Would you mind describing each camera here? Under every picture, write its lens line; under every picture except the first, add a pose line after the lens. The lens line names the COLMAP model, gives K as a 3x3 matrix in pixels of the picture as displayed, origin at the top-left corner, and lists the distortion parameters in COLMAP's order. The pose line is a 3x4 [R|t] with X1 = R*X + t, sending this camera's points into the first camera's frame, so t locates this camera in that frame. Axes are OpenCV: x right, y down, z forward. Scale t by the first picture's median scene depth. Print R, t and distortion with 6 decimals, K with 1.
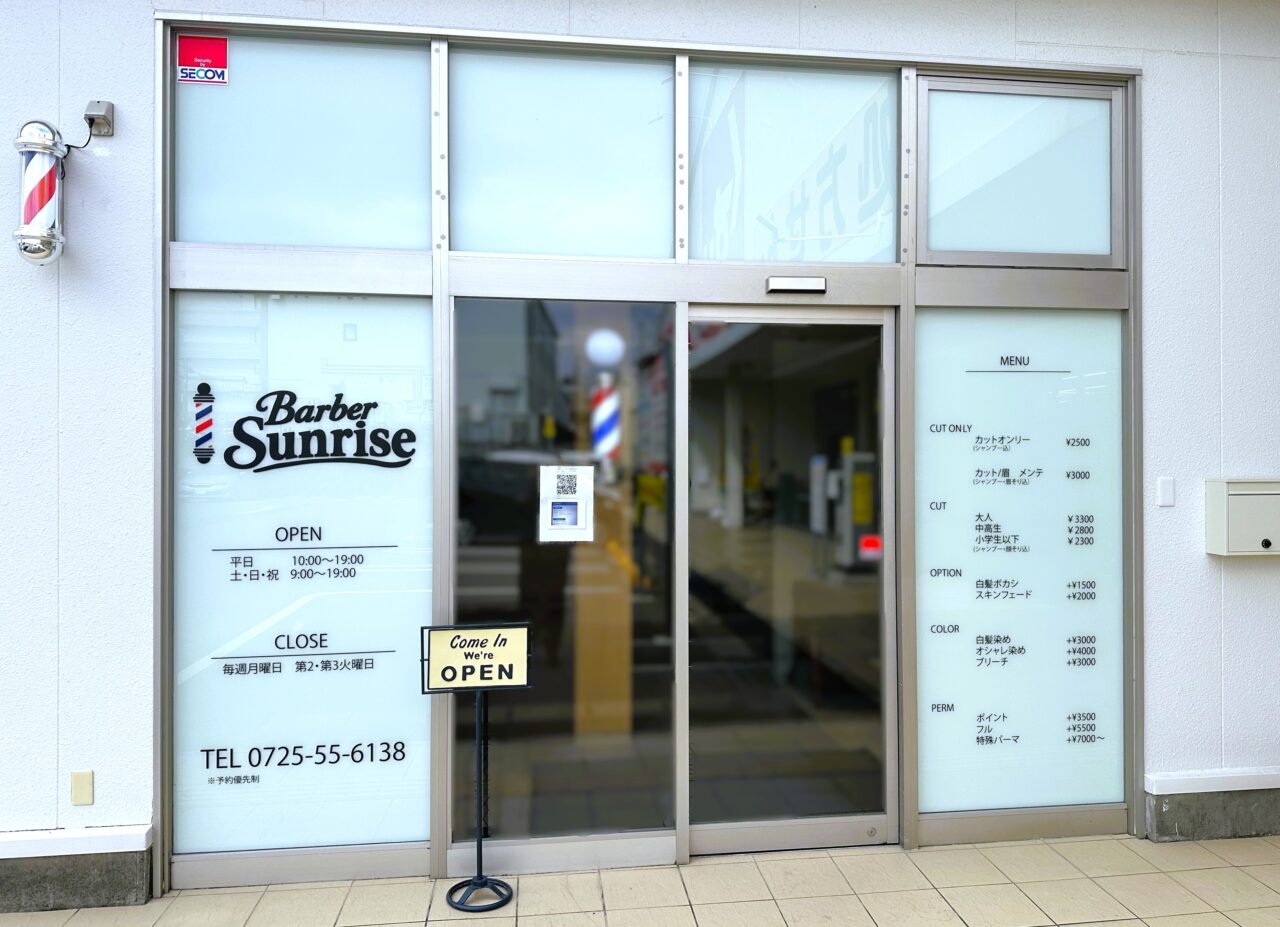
lens RADIAL K [[968.9, 0, 788.5], [0, 968.9, 467.7], [0, 0, 1]] dist [0.000975, 0.017775]
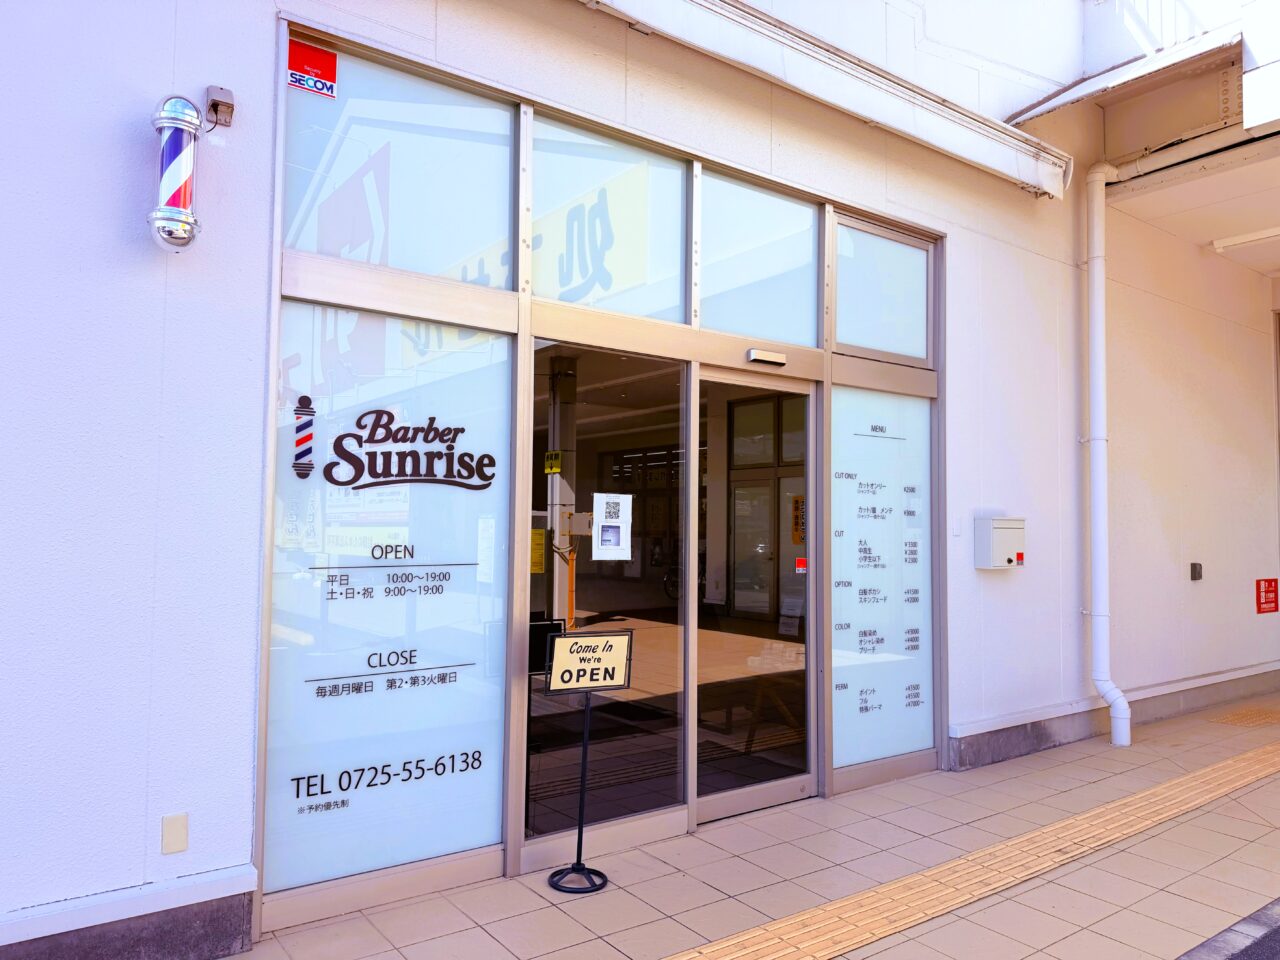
lens RADIAL K [[890.8, 0, 652.9], [0, 890.8, 501.7], [0, 0, 1]] dist [0.034535, -0.009612]
pose [[0.879221, 0.025995, 0.475705, -0.705064], [-0.007360, 0.999132, -0.040994, 0.051644], [-0.476357, 0.032542, 0.878649, 0.049920]]
